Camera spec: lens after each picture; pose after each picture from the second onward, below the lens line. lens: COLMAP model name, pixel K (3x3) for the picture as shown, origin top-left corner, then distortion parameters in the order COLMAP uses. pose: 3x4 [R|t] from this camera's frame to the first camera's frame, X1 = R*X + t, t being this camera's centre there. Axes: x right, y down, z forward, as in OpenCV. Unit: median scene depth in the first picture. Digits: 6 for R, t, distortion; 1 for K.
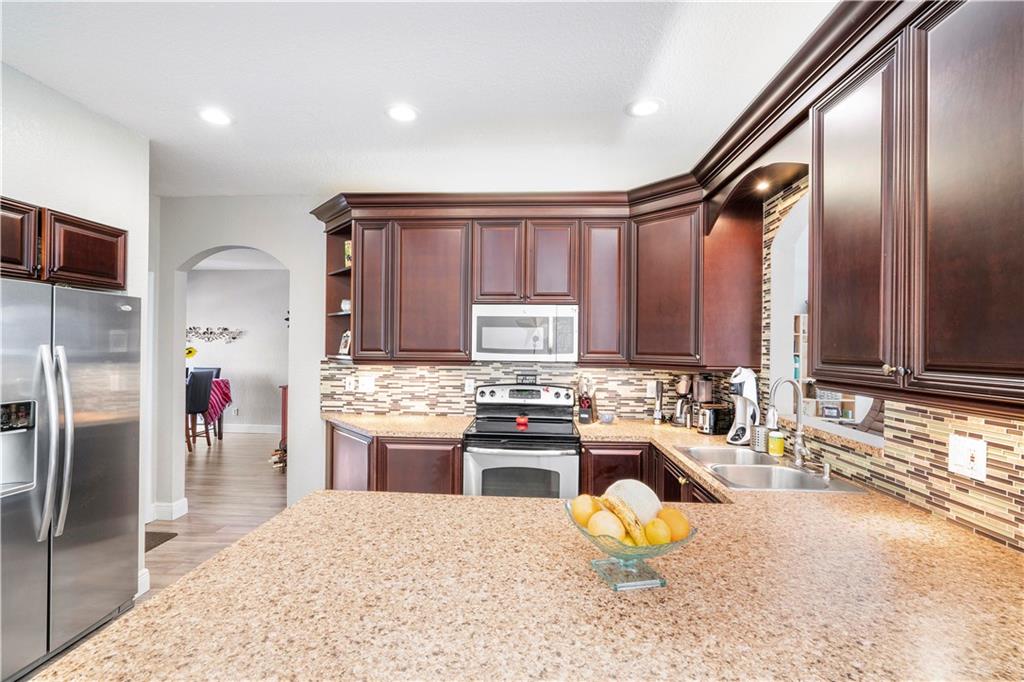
lens RADIAL K [[466.9, 0, 506.4], [0, 466.9, 343.3], [0, 0, 1]] dist [0.000074, 0.000832]
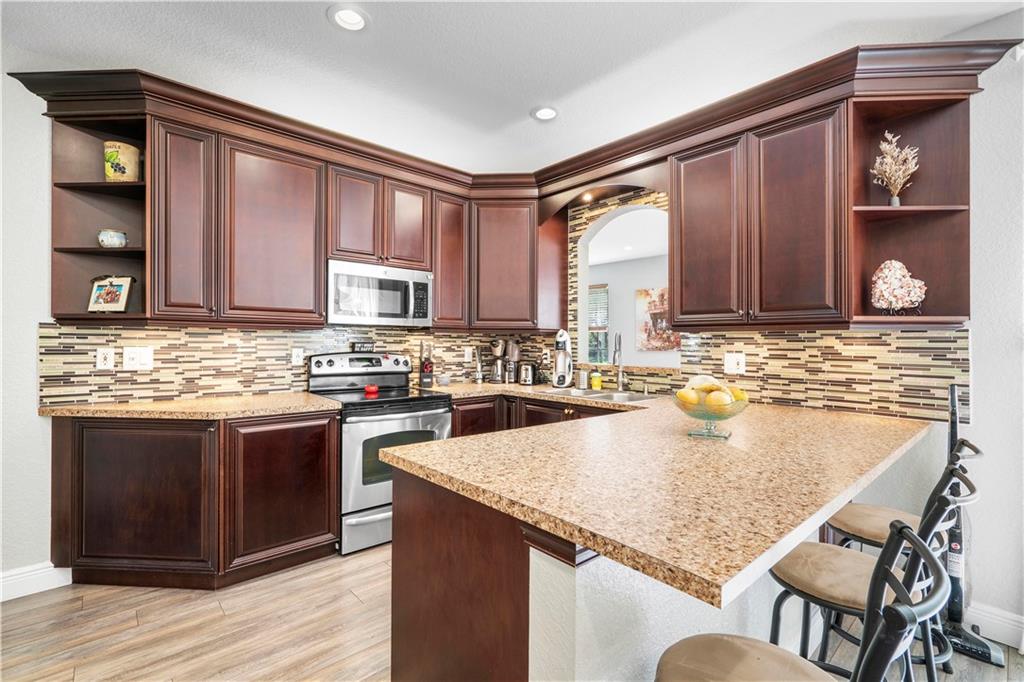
lens RADIAL K [[467.2, 0, 512.8], [0, 467.2, 341.0], [0, 0, 1]] dist [-0.003822, -0.000015]
pose [[0.699158, -0.001702, 0.714965, -0.437779], [-0.002921, 0.999982, 0.005236, 0.061692], [-0.714961, -0.005749, 0.699141, 0.134863]]
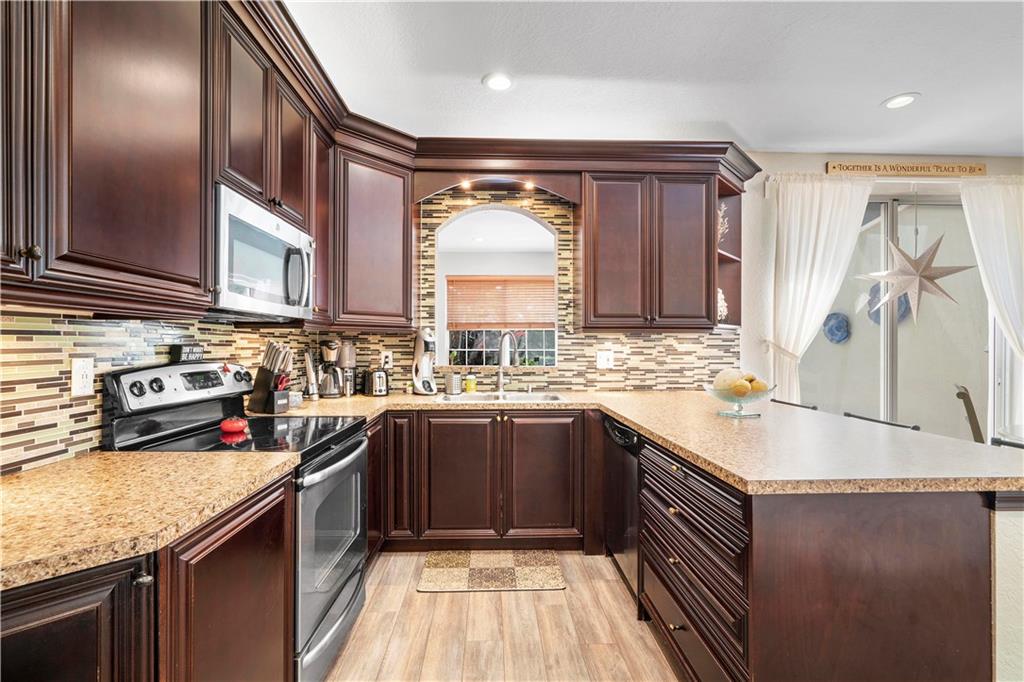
lens RADIAL K [[462.8, 0, 511.6], [0, 462.8, 344.8], [0, 0, 1]] dist [-0.000494, 0.000624]
pose [[-0.107477, -0.010156, 0.994156, -0.527401], [-0.004553, 0.999942, 0.009723, 0.064301], [-0.994197, -0.003481, -0.107517, 0.731800]]
